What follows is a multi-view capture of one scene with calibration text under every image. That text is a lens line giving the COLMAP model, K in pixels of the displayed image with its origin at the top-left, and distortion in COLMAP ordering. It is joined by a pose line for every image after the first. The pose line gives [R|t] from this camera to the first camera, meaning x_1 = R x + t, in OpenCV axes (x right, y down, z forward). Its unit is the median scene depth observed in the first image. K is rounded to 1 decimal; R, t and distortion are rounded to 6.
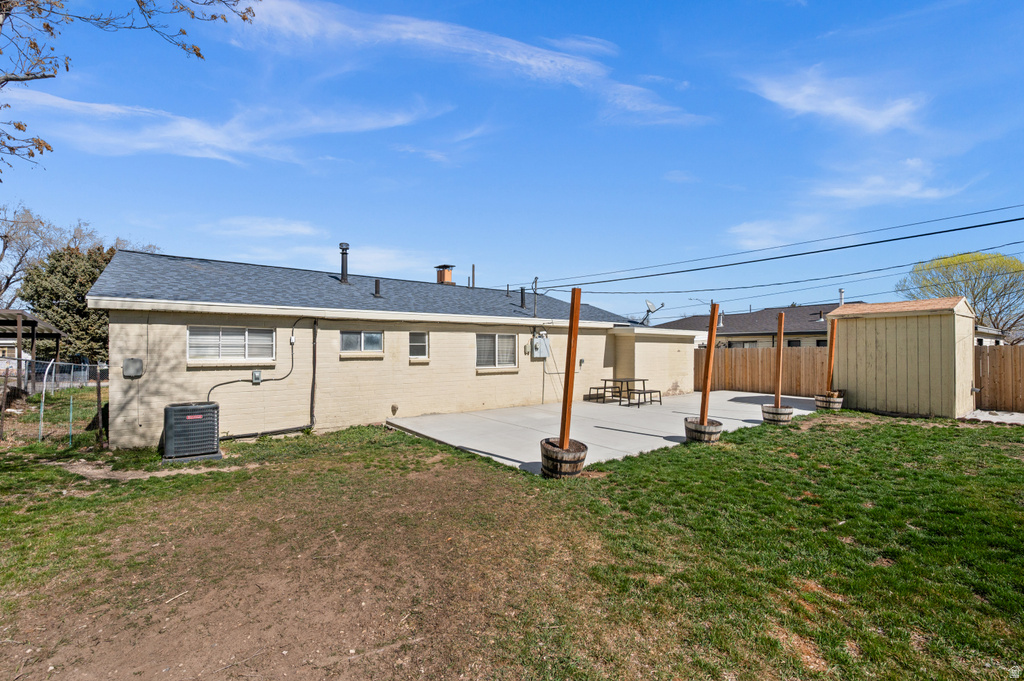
lens RADIAL K [[439.5, 0, 511.7], [0, 439.5, 345.7], [0, 0, 1]] dist [-0.000550, -0.000480]
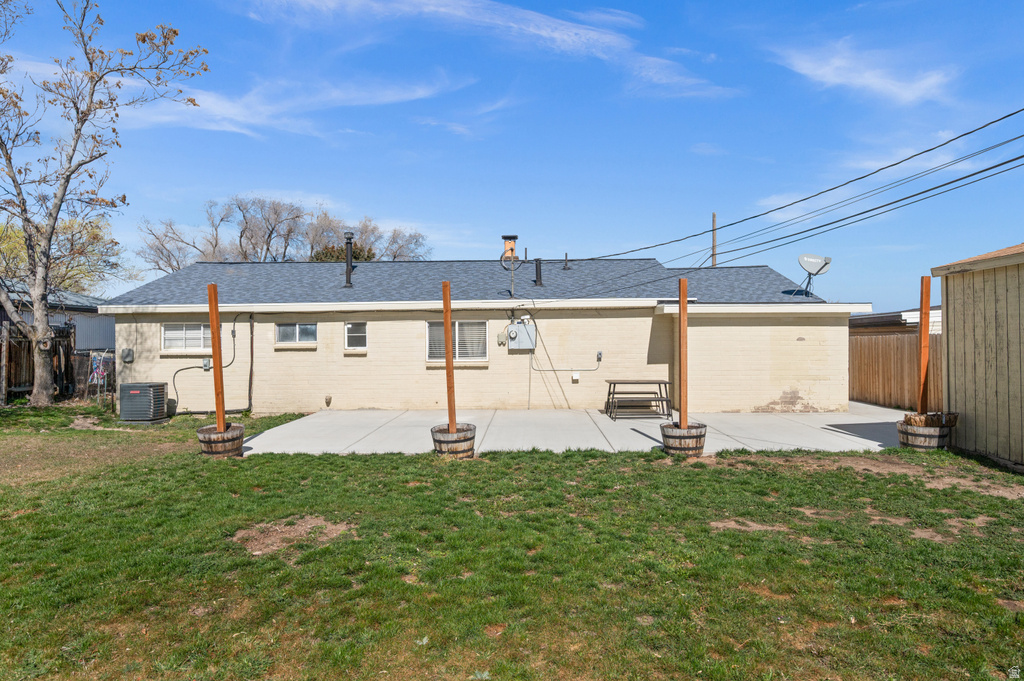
lens RADIAL K [[644.0, 0, 512.0], [0, 644.0, 340.5], [0, 0, 1]] dist [-0.000743, 0.000905]
pose [[0.786472, -0.007307, -0.617583, 0.900104], [0.013321, 0.999898, 0.005132, 0.006219], [0.617483, -0.012263, 0.786489, 0.102999]]
